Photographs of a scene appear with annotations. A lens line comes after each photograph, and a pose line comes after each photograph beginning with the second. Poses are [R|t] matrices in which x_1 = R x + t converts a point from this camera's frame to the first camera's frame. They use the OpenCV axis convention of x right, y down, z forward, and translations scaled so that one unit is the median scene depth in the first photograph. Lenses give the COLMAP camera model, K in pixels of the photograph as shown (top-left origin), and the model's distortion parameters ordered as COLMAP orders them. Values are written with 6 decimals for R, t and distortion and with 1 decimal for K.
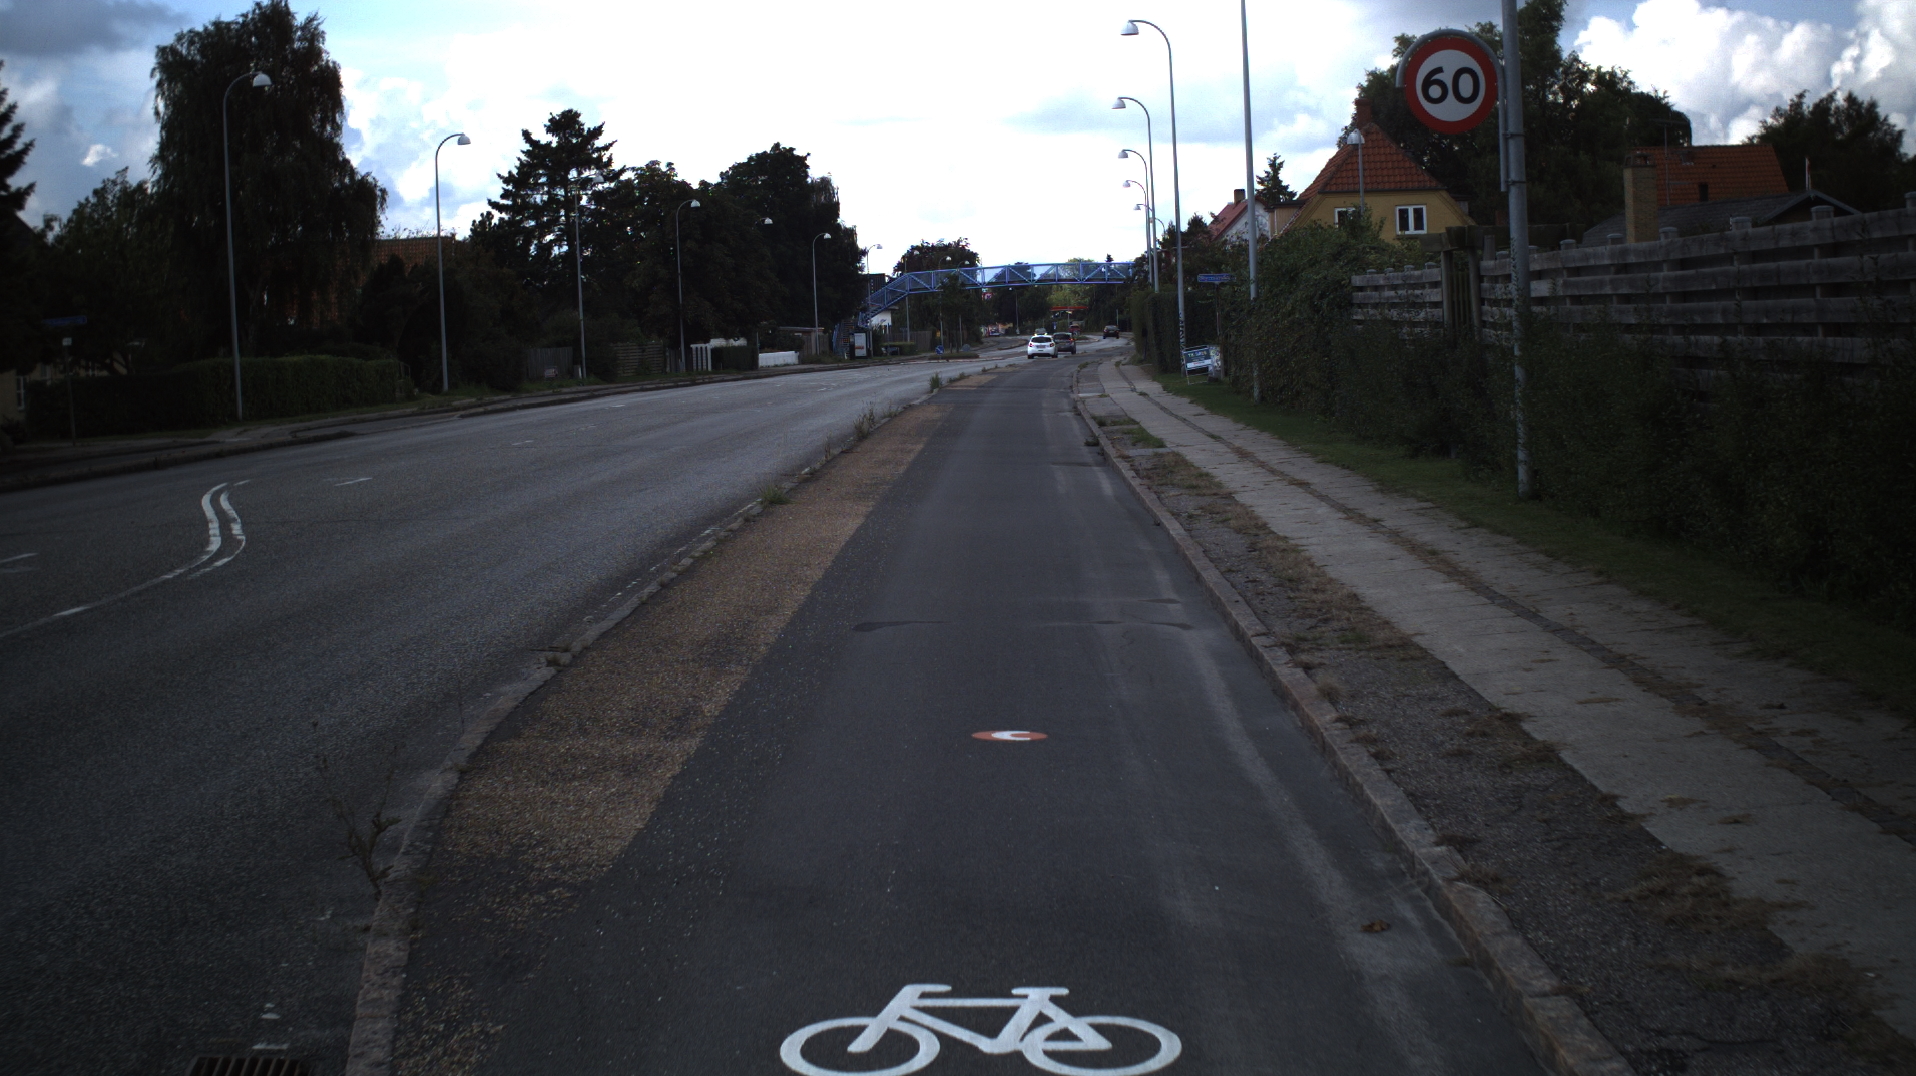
lens RADIAL K [[3255.1, 0, 958.0], [0, 3255.1, 538.0], [0, 0, 1]] dist [-0.262518, 0.110177]
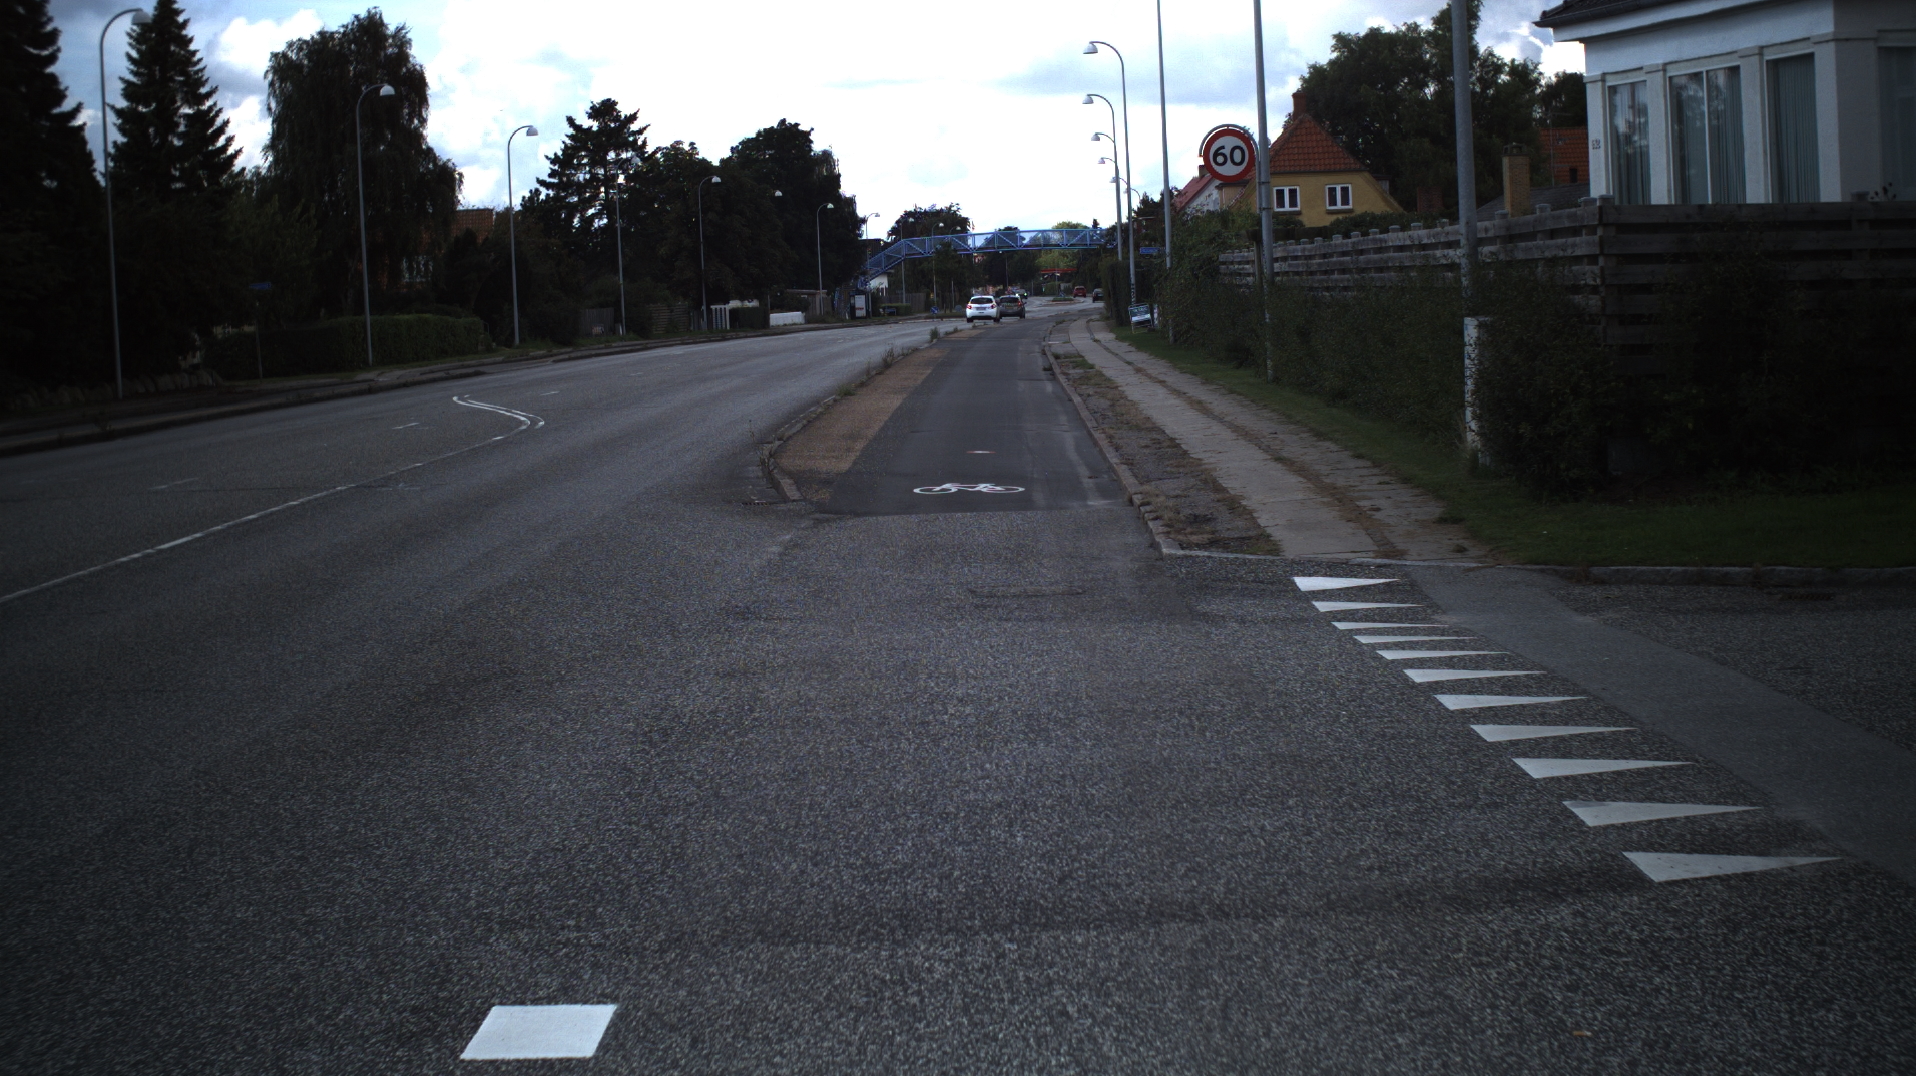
lens RADIAL K [[3255.1, 0, 958.0], [0, 3255.1, 538.0], [0, 0, 1]] dist [-0.262518, 0.110177]
pose [[0.999993, -0.002928, 0.002445, -0.000780], [0.002899, 0.999928, 0.011657, 0.009251], [-0.002479, -0.011649, 0.999929, -0.143486]]
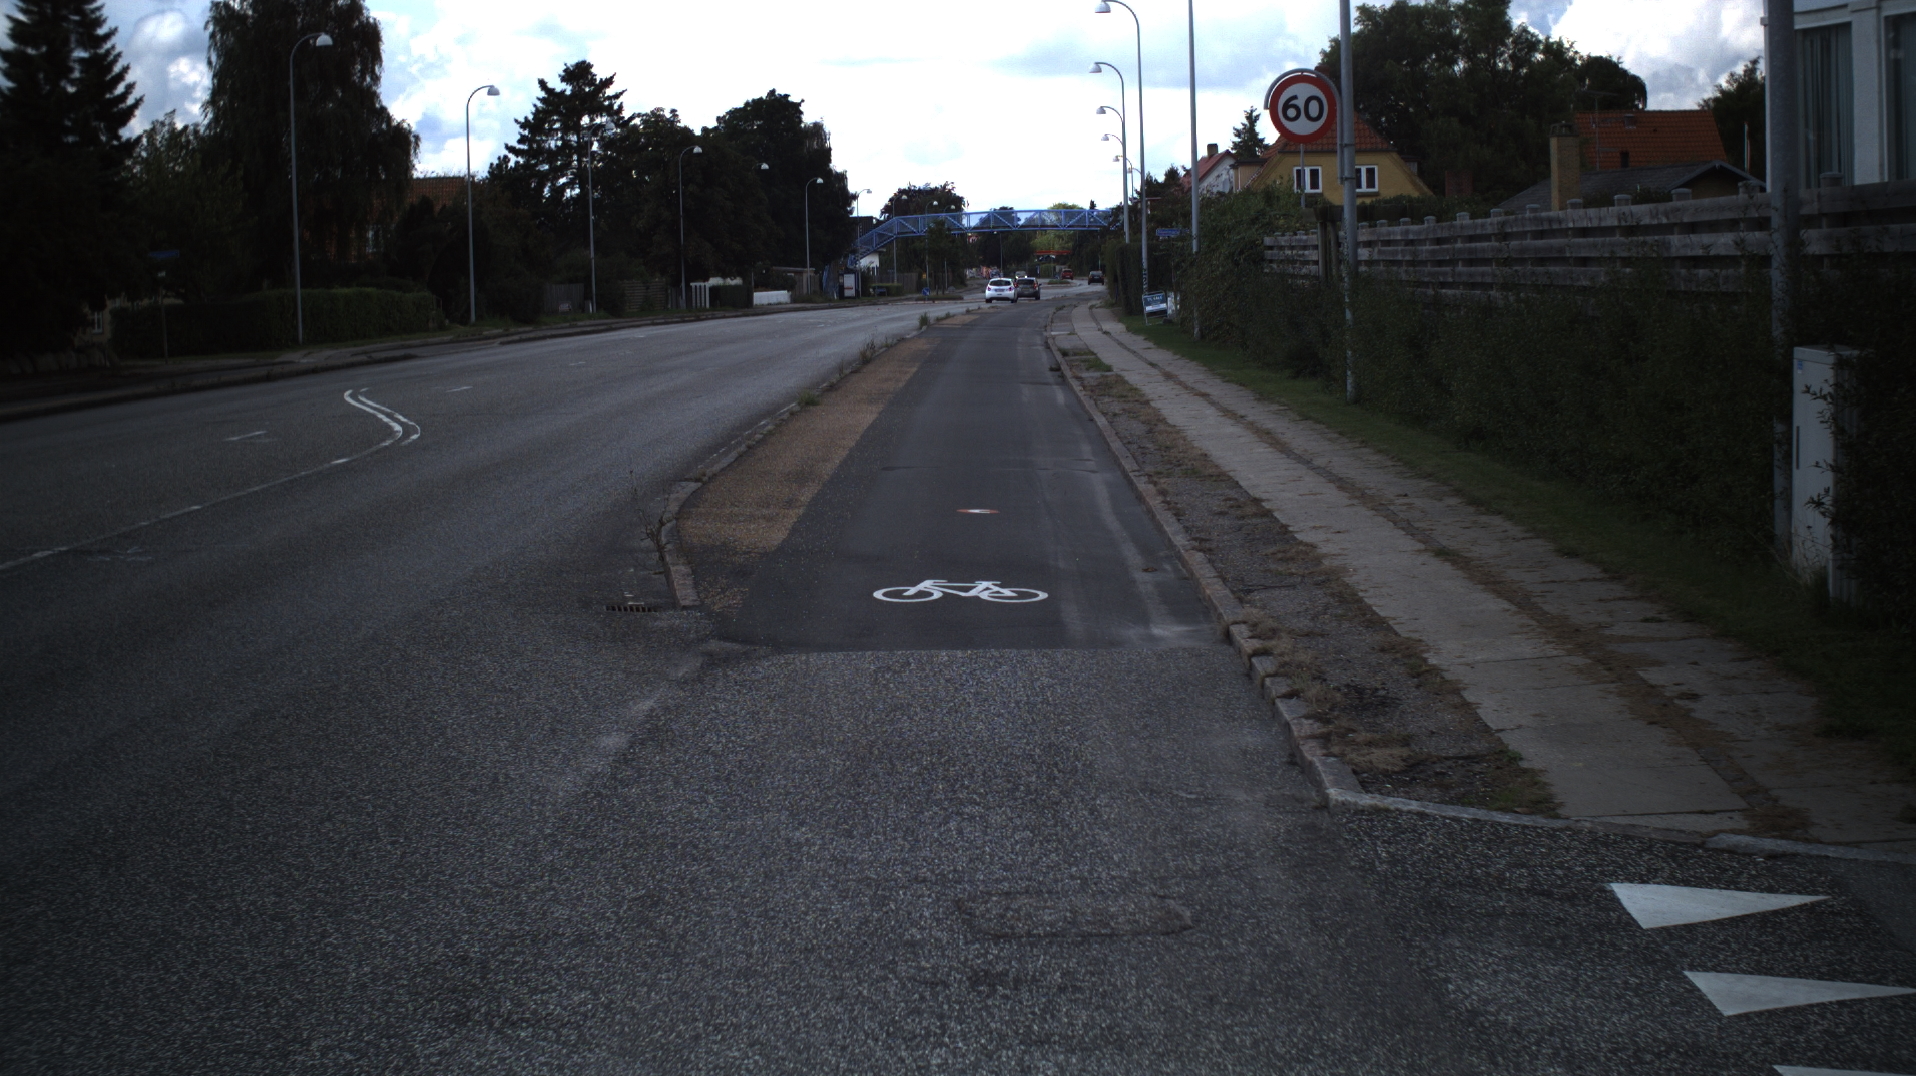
lens RADIAL K [[3255.1, 0, 958.0], [0, 3255.1, 538.0], [0, 0, 1]] dist [-0.262518, 0.110177]
pose [[0.999863, 0.015436, 0.005978, -0.000508], [-0.015540, 0.999721, 0.017763, 0.004172], [-0.005702, -0.017853, 0.999824, -0.071715]]
